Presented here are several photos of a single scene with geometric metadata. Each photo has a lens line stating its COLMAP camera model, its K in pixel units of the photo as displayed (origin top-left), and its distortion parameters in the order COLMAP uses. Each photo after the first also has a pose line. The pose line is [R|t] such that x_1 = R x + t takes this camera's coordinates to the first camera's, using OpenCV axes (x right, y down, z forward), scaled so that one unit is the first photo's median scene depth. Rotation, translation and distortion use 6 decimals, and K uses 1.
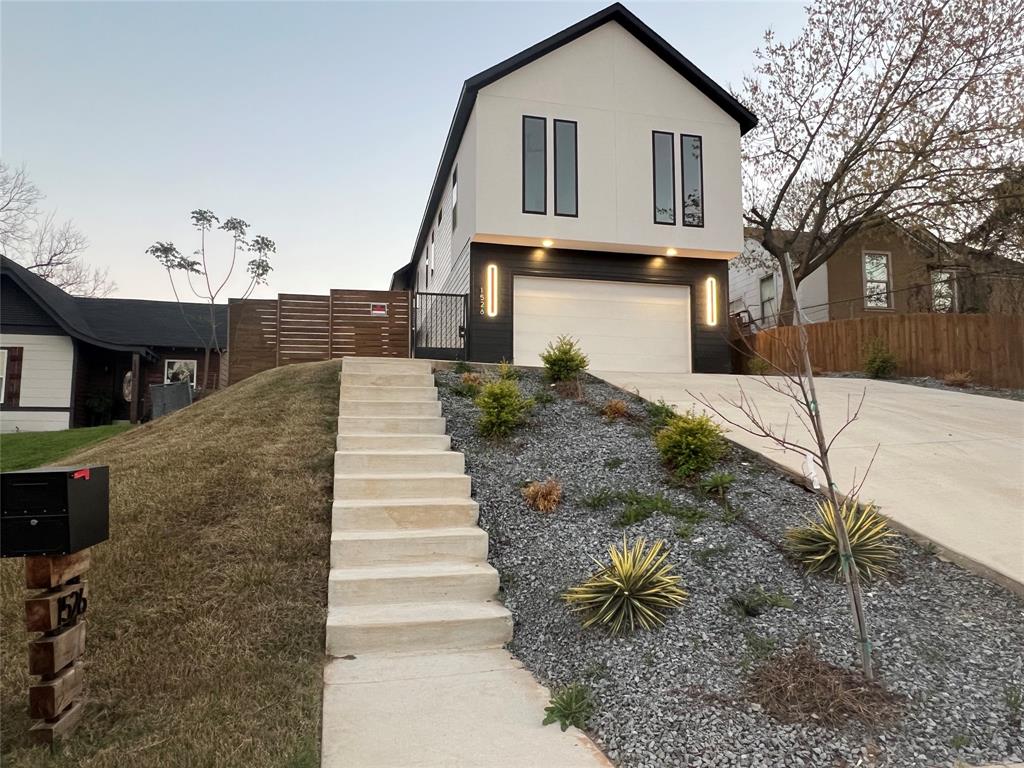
lens RADIAL K [[668.4, 0, 512.0], [0, 668.4, 384.0], [0, 0, 1]] dist [0.006586, -0.002306]
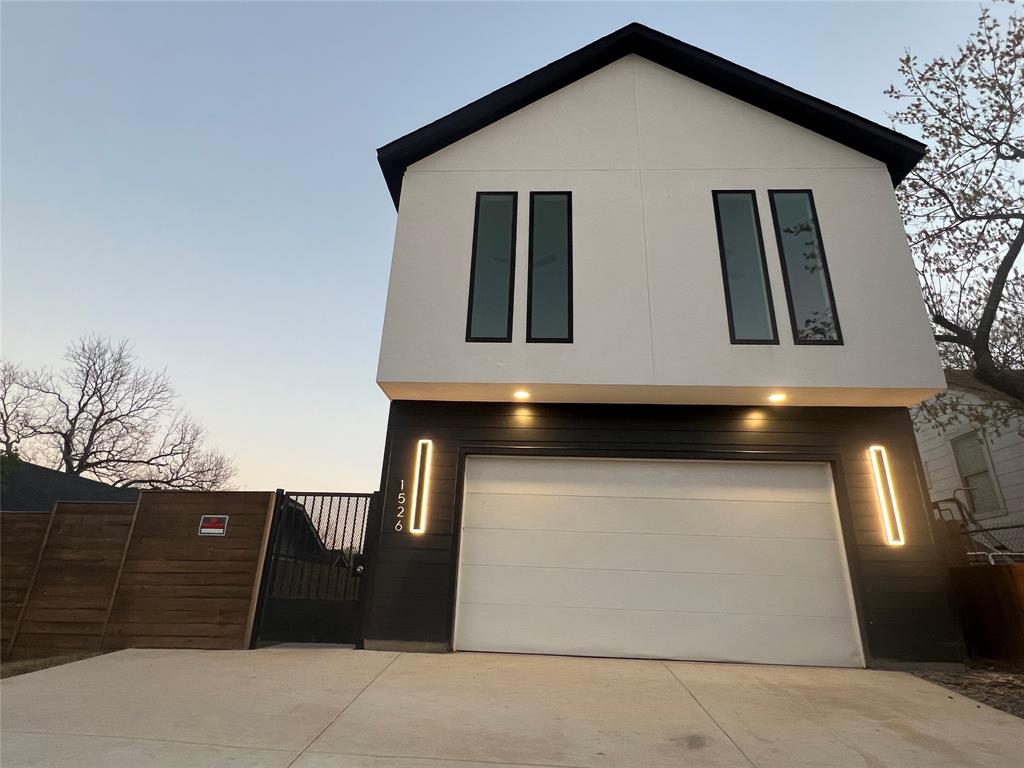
lens RADIAL K [[538.5, 0, 512.0], [0, 538.5, 384.0], [0, 0, 1]] dist [-0.000332, 0.000372]
pose [[0.960825, -0.070076, -0.268150, 0.165037], [-0.006368, 0.961671, -0.274133, -0.100711], [0.277082, 0.265101, 0.923551, 0.604325]]
